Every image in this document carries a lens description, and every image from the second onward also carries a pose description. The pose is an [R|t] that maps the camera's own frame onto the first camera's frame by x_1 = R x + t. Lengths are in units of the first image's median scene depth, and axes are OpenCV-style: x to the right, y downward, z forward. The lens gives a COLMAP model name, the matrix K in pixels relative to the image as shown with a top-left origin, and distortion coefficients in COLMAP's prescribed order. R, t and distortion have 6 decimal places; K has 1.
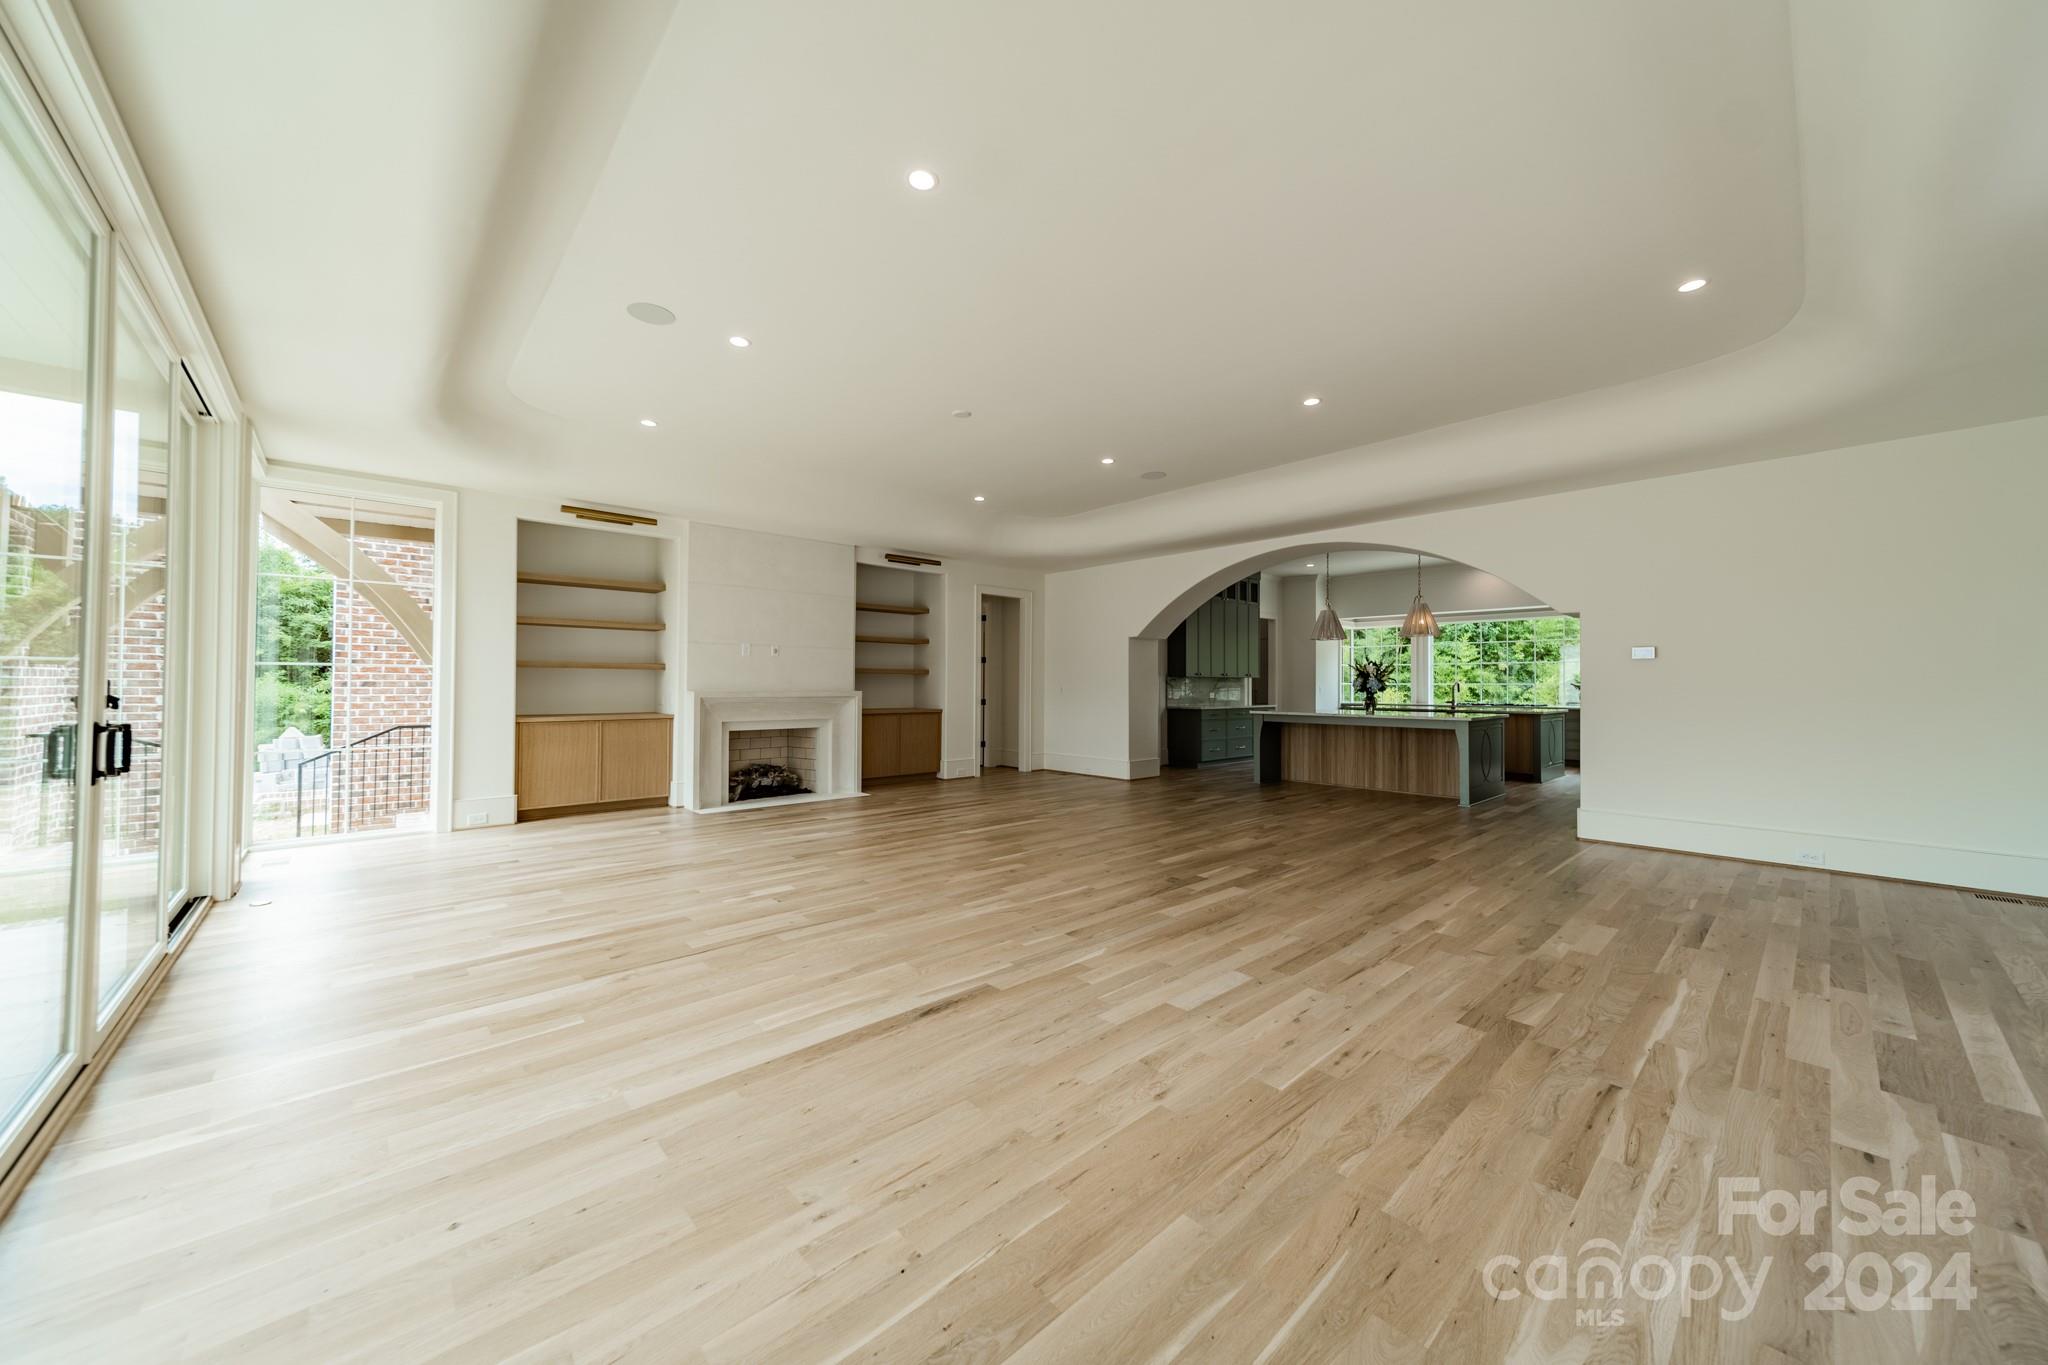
lens RADIAL K [[726.3, 0, 1026.1], [0, 726.3, 675.1], [0, 0, 1]] dist [0.006536, 0.000522]
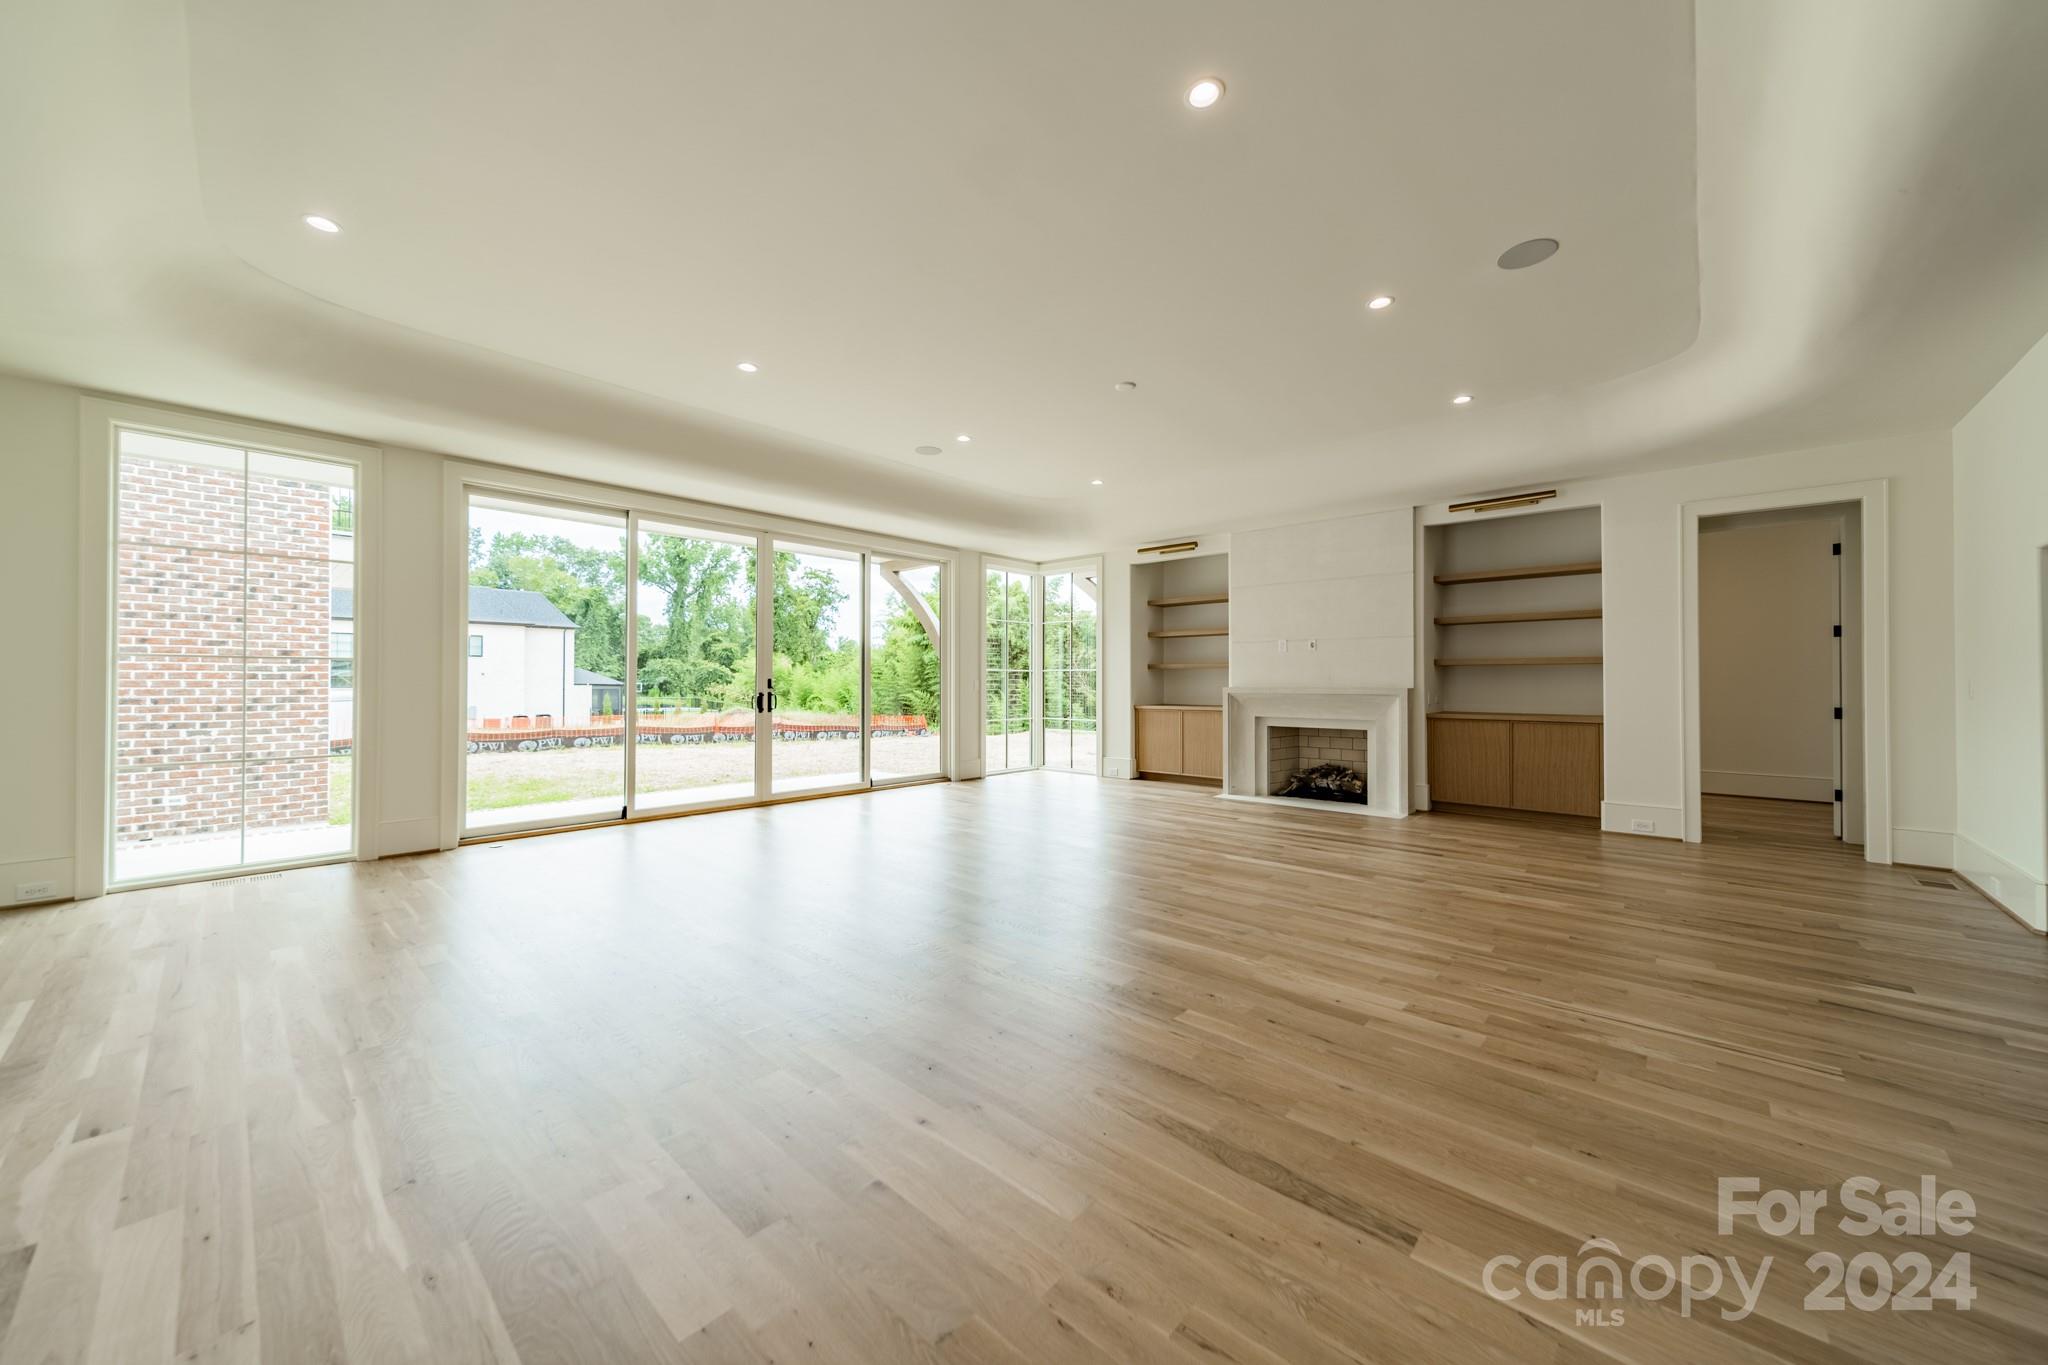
lens RADIAL K [[726.3, 0, 1034.4], [0, 726.3, 679.0], [0, 0, 1]] dist [0.006536, 0.000522]
pose [[0.099969, -0.008567, -0.994954, 0.464500], [0.012660, 0.999893, -0.007337, 0.010441], [0.994910, -0.011863, 0.100067, 0.445102]]
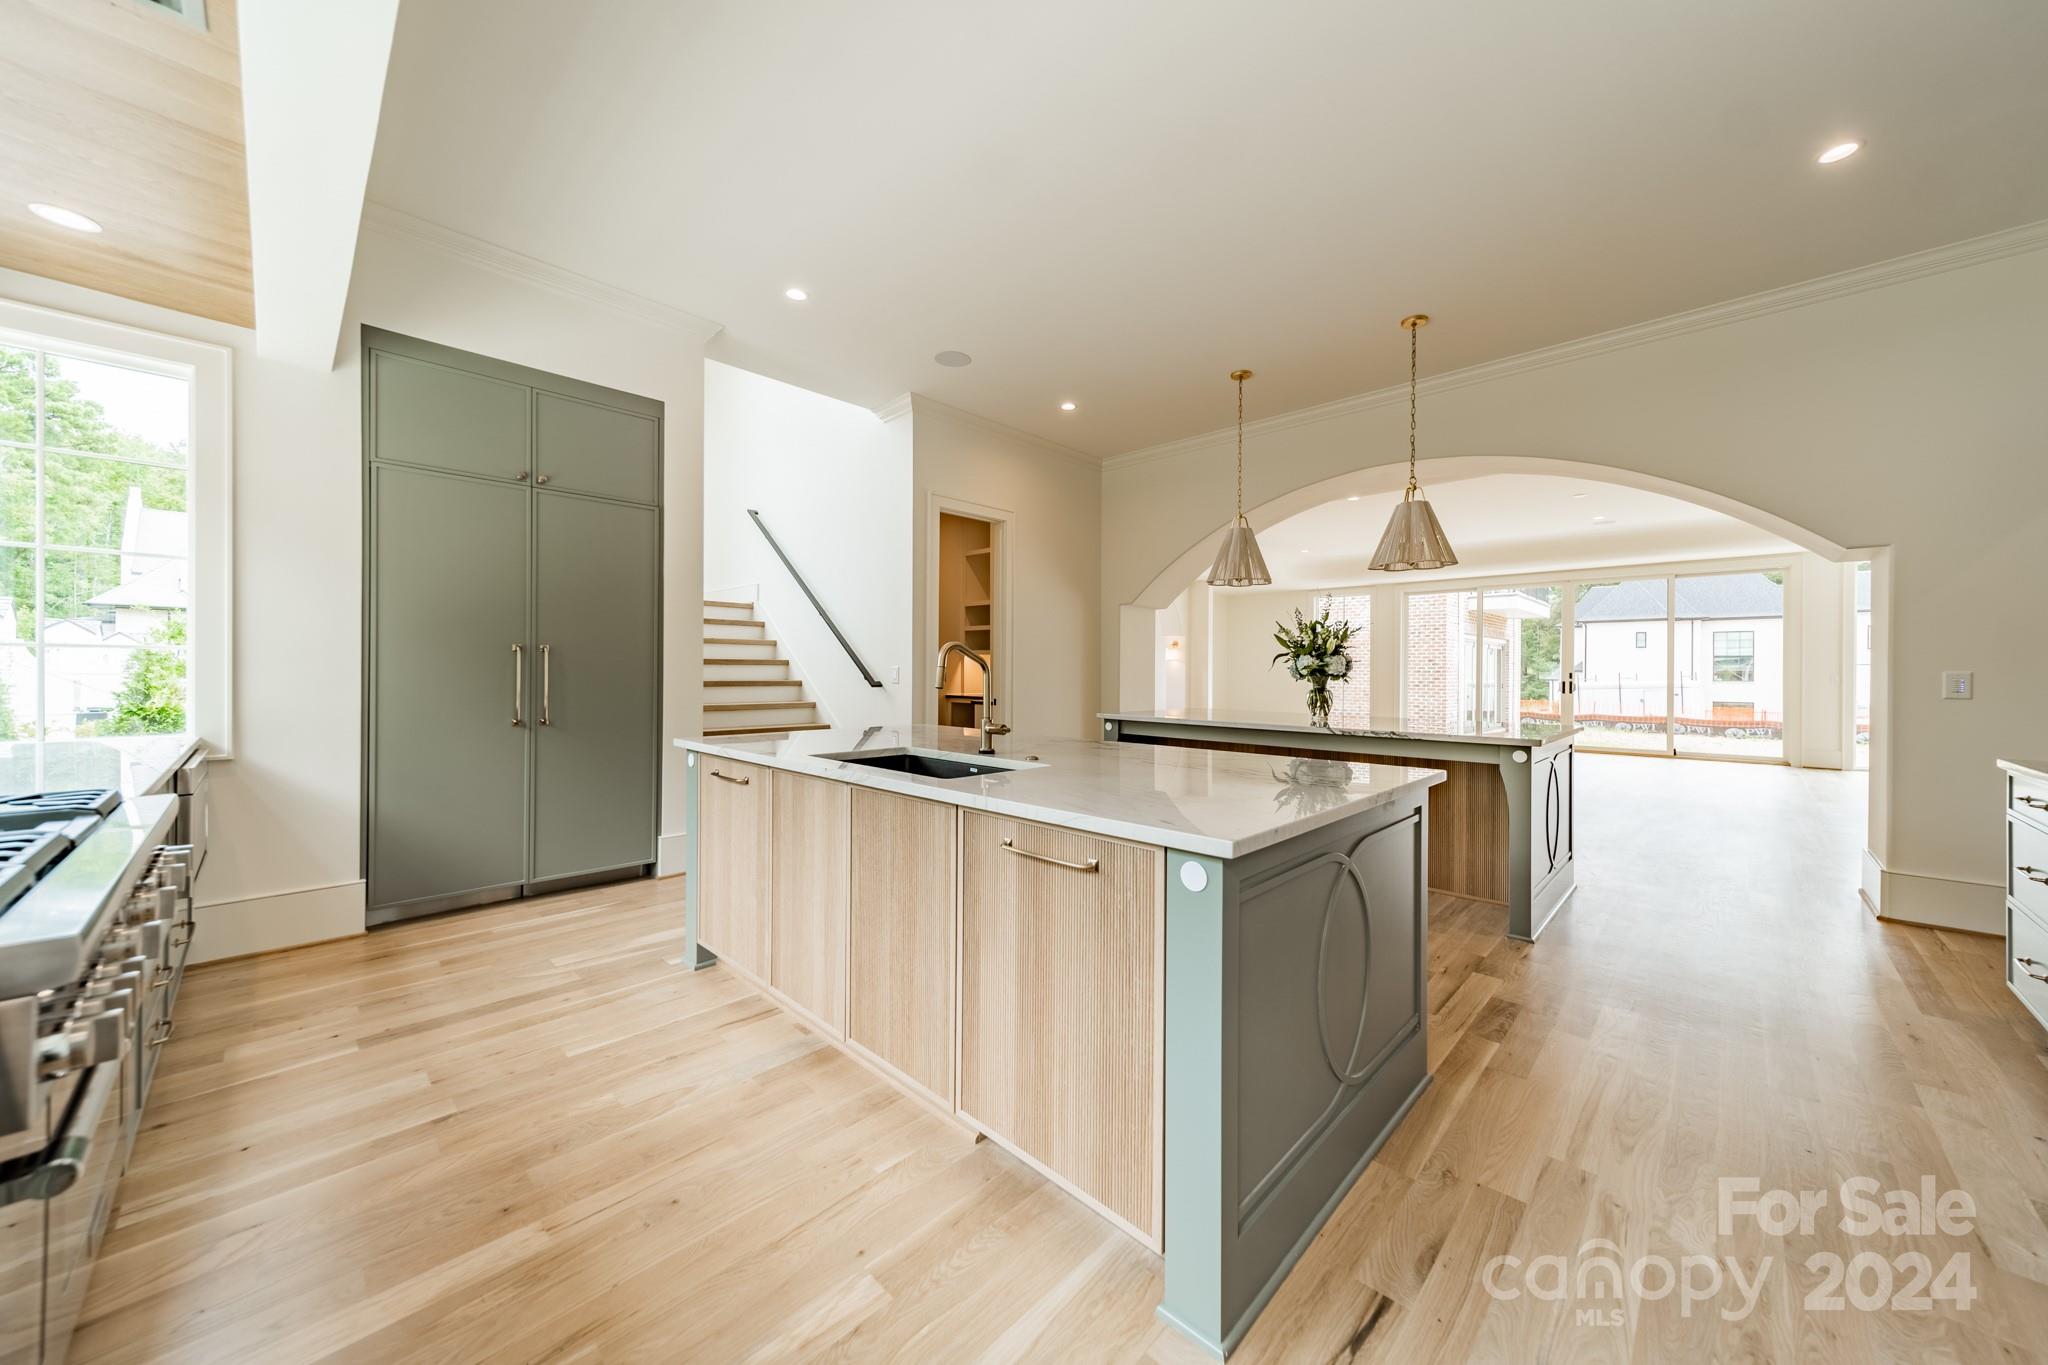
lens RADIAL K [[726.3, 0, 1018.9], [0, 726.3, 671.9], [0, 0, 1]] dist [0.006536, 0.000522]
pose [[-0.998497, -0.009710, -0.053942, 0.667988], [-0.008978, 0.999865, -0.013787, 0.024933], [0.054068, -0.013282, -0.998449, 1.404318]]
